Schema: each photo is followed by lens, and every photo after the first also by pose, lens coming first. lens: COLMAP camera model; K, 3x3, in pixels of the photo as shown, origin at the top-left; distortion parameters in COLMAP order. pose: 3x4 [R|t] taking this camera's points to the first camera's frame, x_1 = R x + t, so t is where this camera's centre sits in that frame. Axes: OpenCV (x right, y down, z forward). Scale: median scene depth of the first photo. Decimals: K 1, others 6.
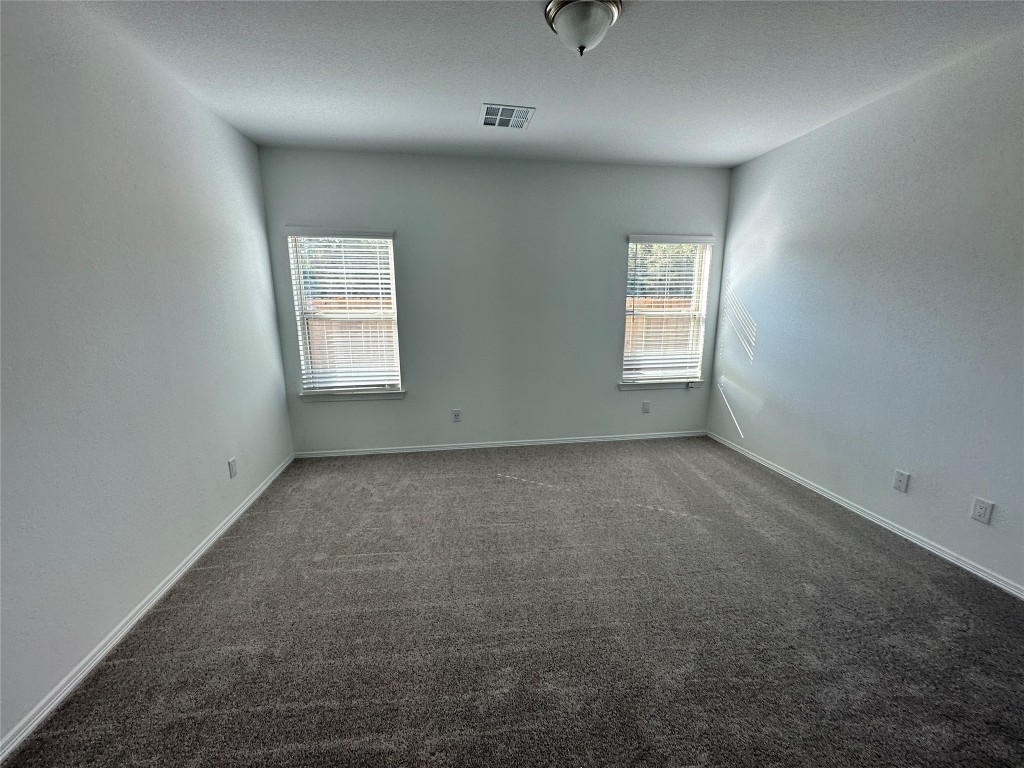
lens RADIAL K [[407.3, 0, 513.8], [0, 407.3, 383.6], [0, 0, 1]] dist [-0.001113, 0.000975]
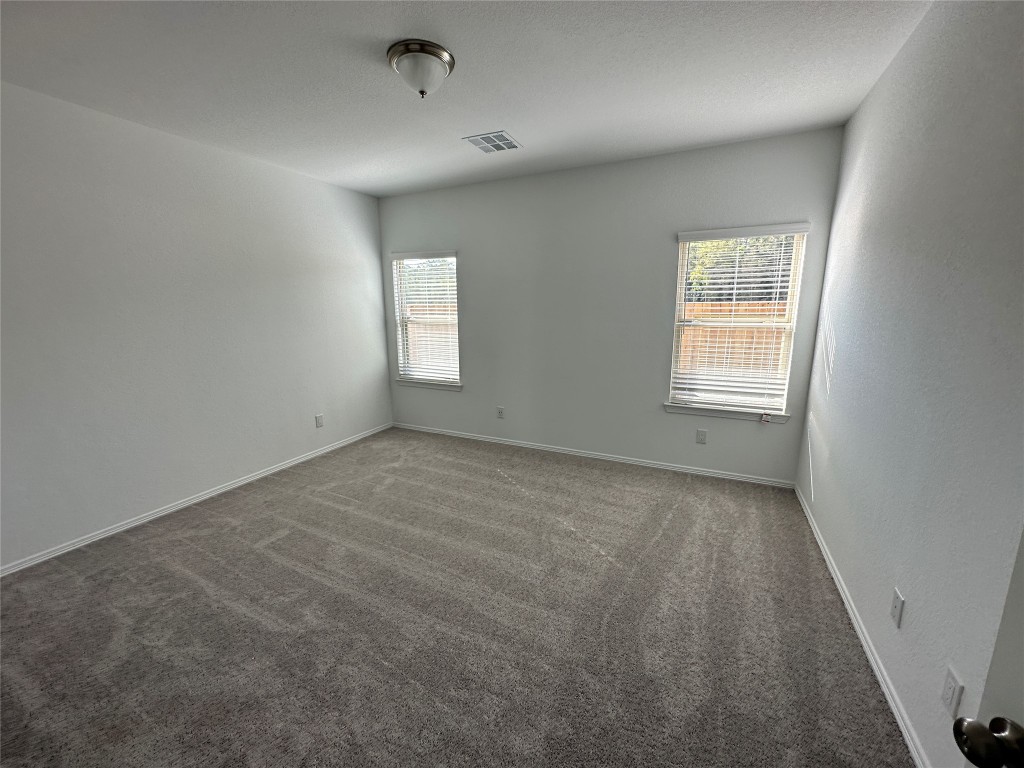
lens RADIAL K [[407.3, 0, 511.8], [0, 407.3, 383.2], [0, 0, 1]] dist [-0.001113, 0.000975]
pose [[0.826260, 0.104635, -0.553485, 0.498324], [-0.109163, 0.993712, 0.024897, -0.031596], [0.552610, 0.039849, 0.832487, 0.099136]]
